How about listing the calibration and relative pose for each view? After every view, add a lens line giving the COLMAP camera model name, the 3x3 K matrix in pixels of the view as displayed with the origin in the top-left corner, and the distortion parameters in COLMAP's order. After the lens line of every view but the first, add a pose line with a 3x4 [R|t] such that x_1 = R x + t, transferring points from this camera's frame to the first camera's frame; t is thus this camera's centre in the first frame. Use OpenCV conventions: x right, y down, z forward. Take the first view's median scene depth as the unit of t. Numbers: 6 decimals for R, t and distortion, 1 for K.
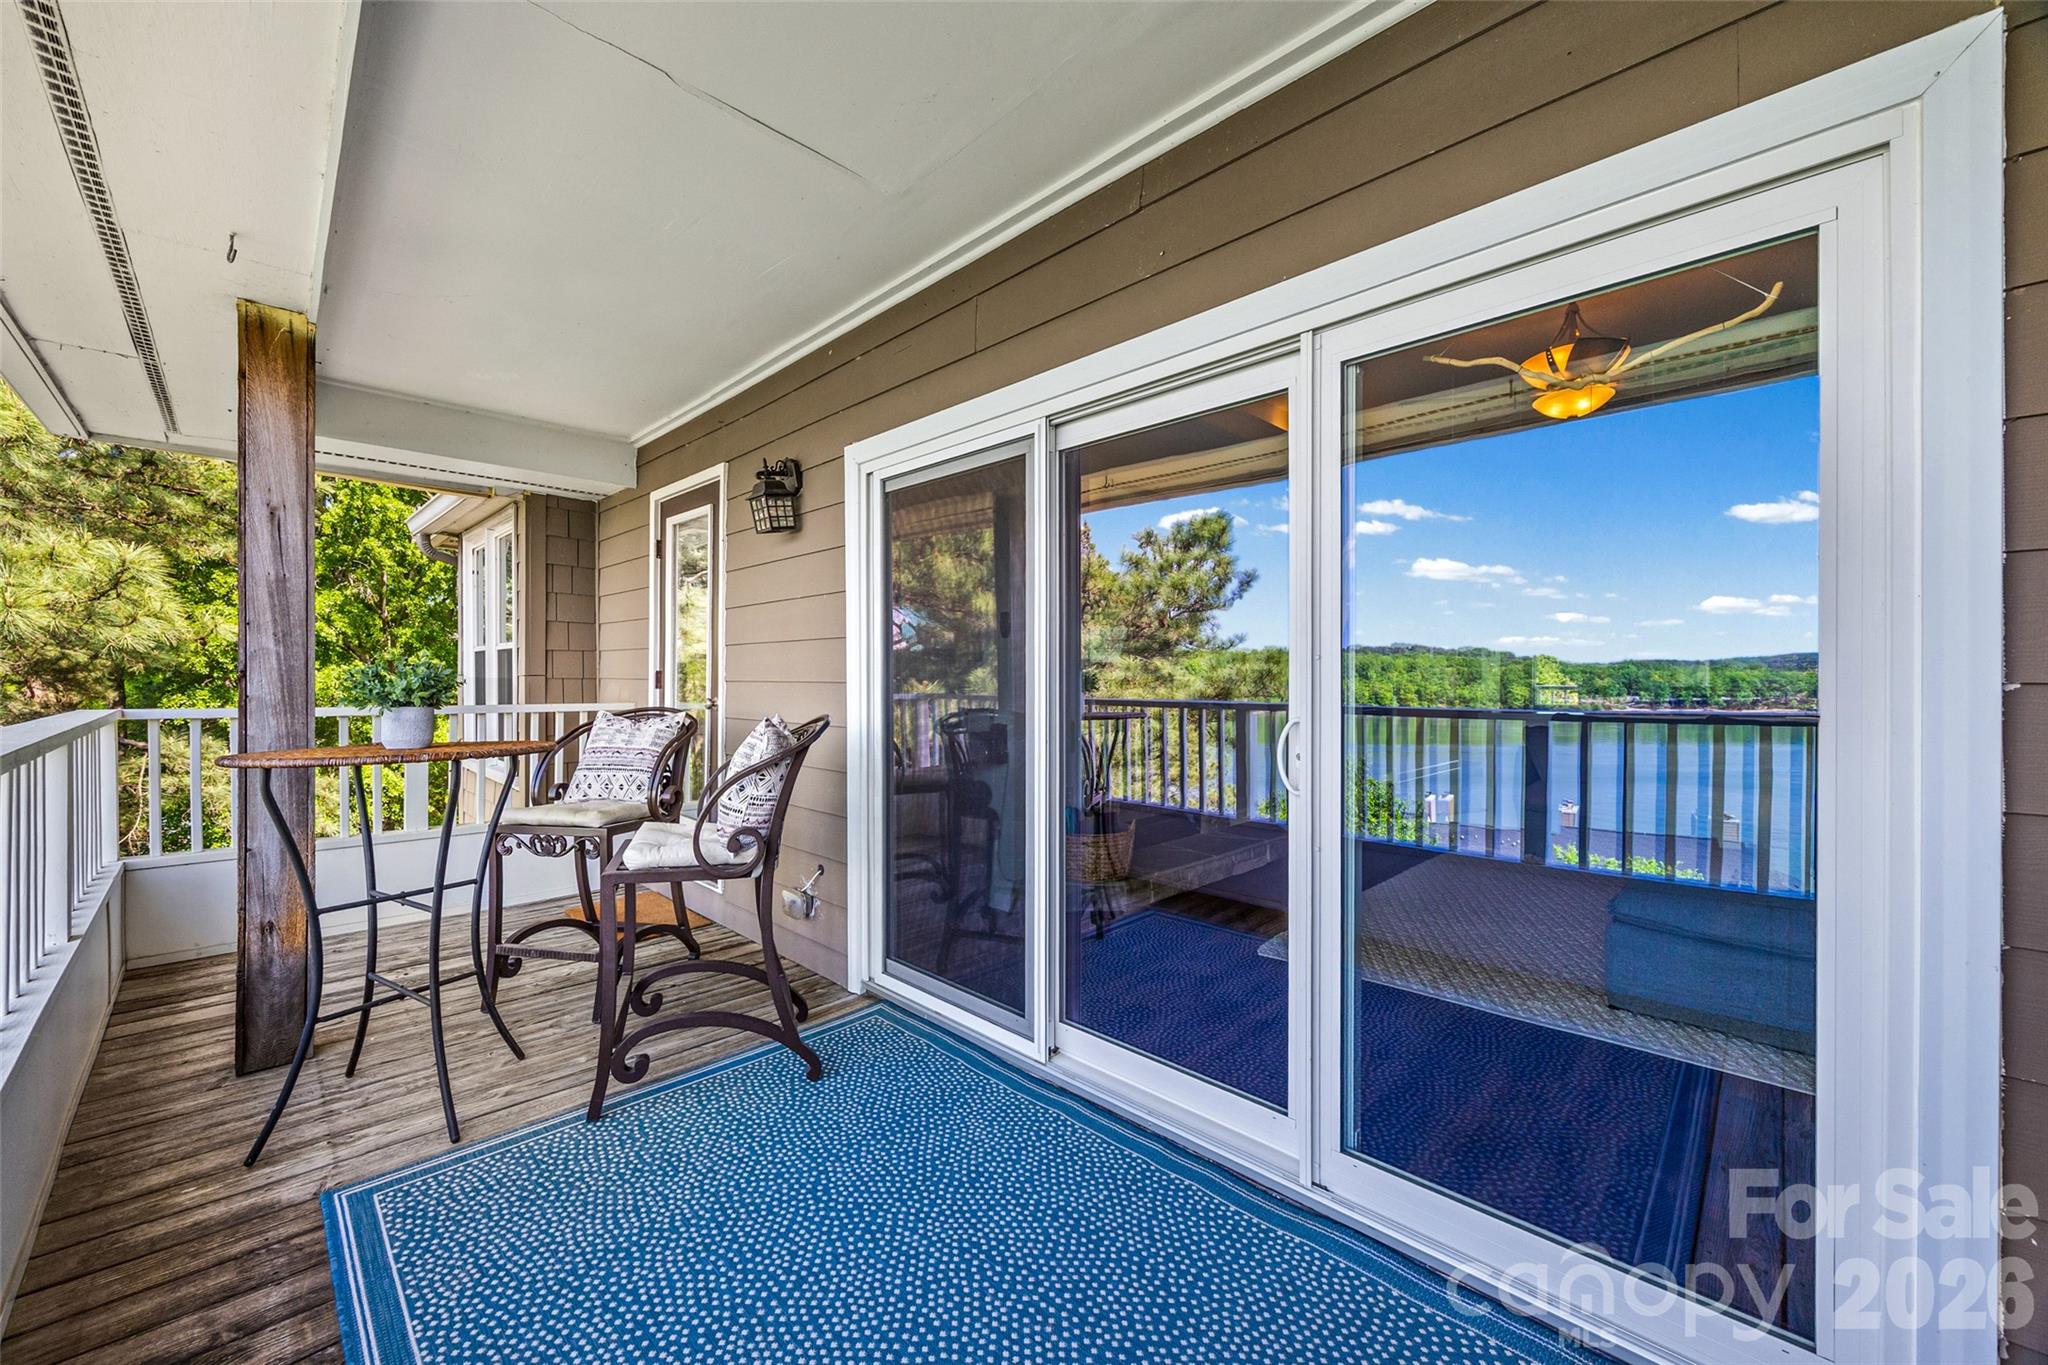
lens RADIAL K [[788.8, 0, 996.0], [0, 788.8, 690.6], [0, 0, 1]] dist [-0.002684, 0.000317]
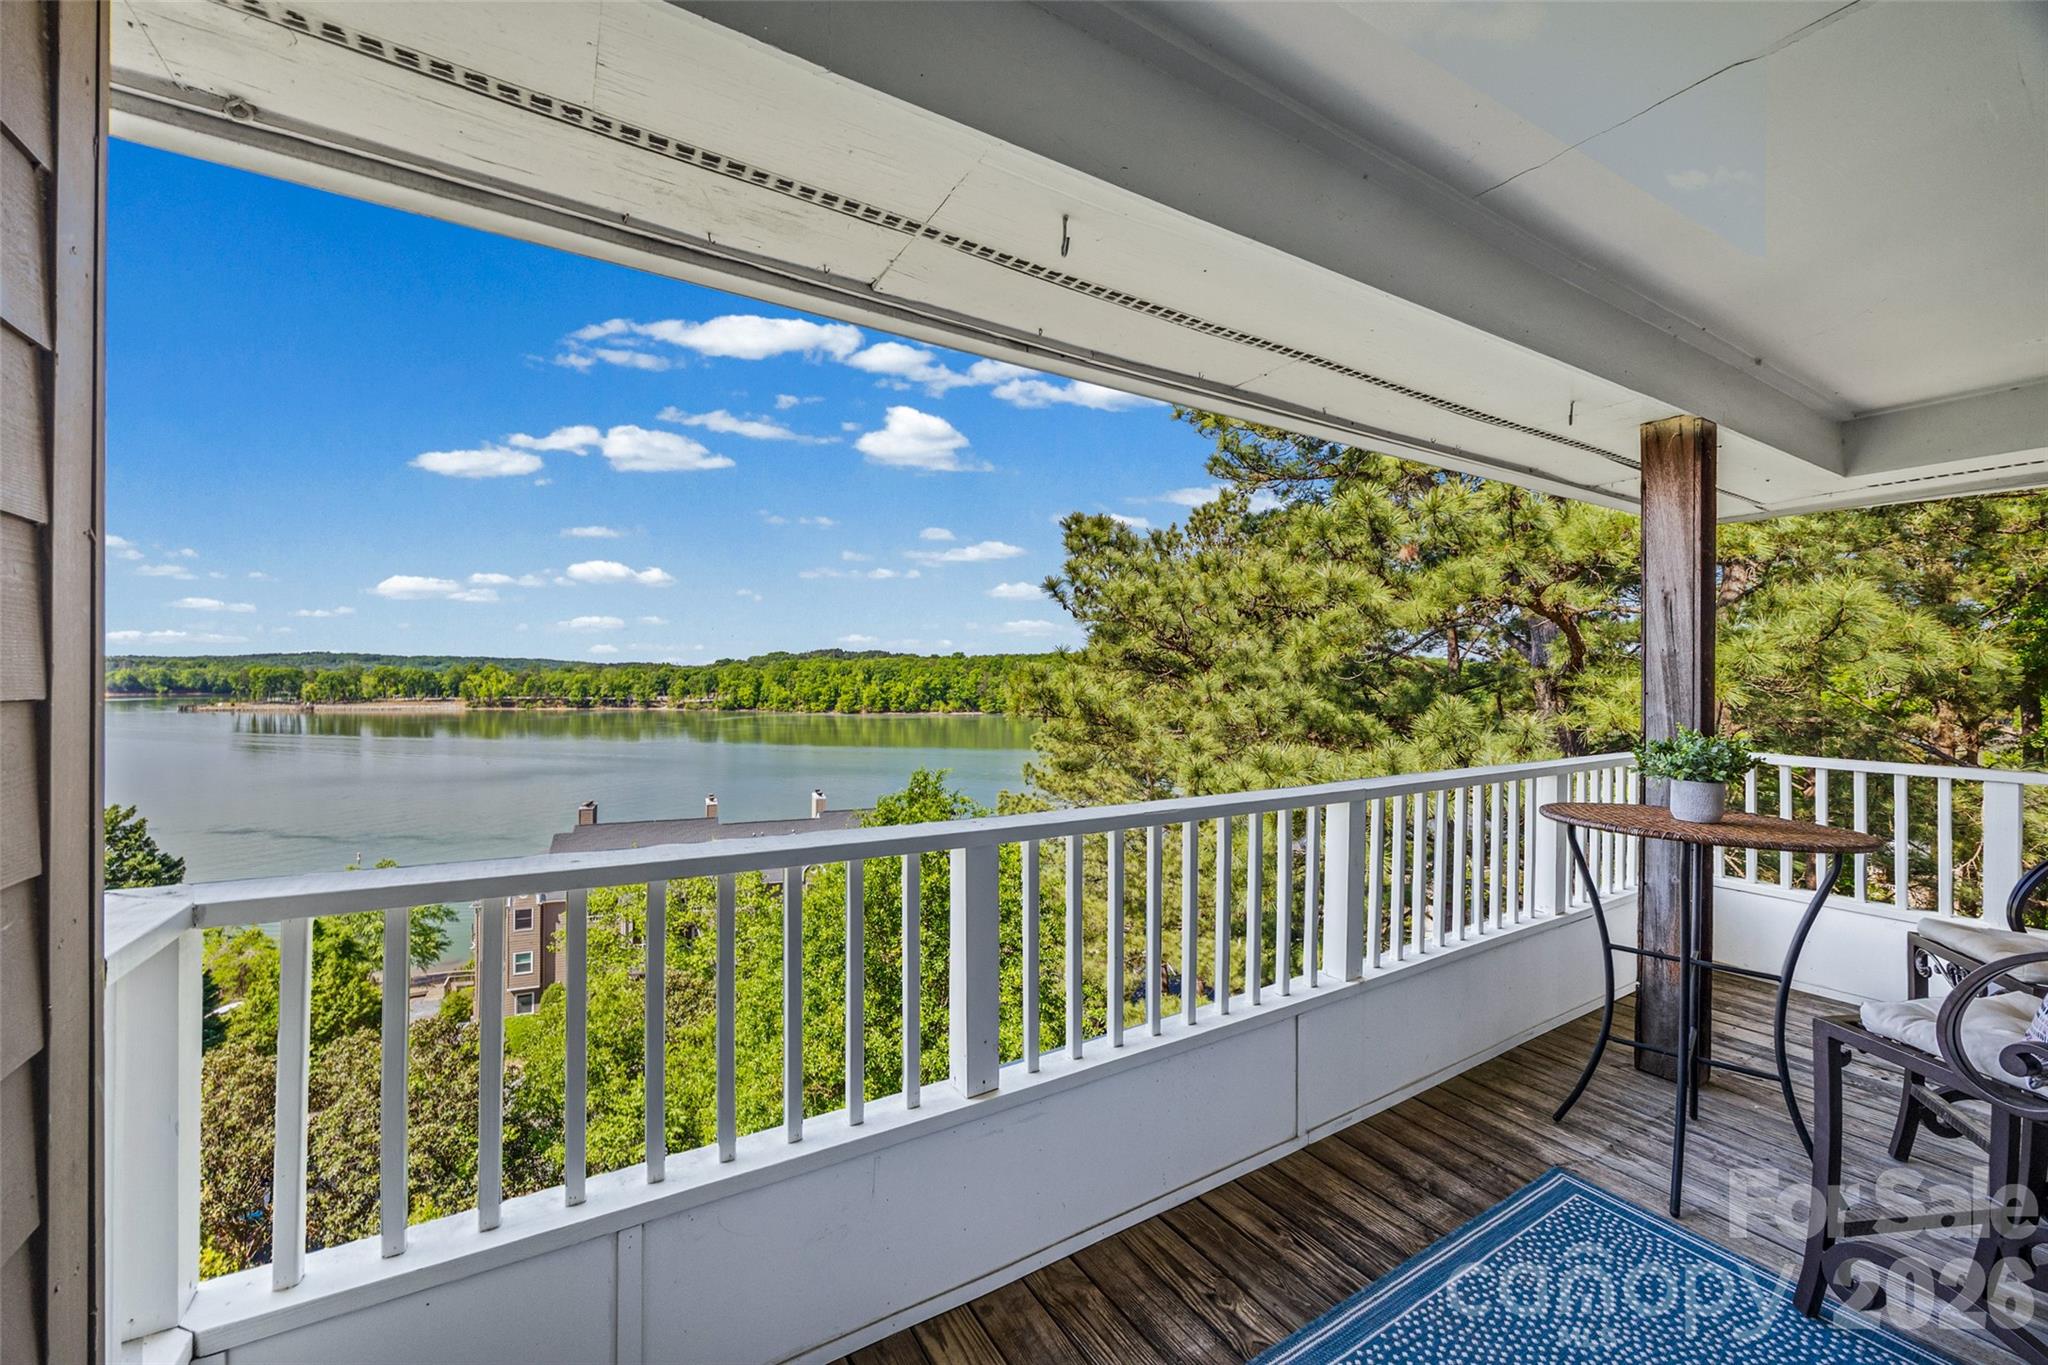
lens RADIAL K [[788.8, 0, 1025.4], [0, 788.8, 688.3], [0, 0, 1]] dist [-0.002684, 0.000317]
pose [[-0.211672, 0.005257, -0.977327, 0.412534], [-0.016896, 0.999816, 0.009037, -0.087689], [0.977195, 0.018425, -0.211544, 0.332731]]
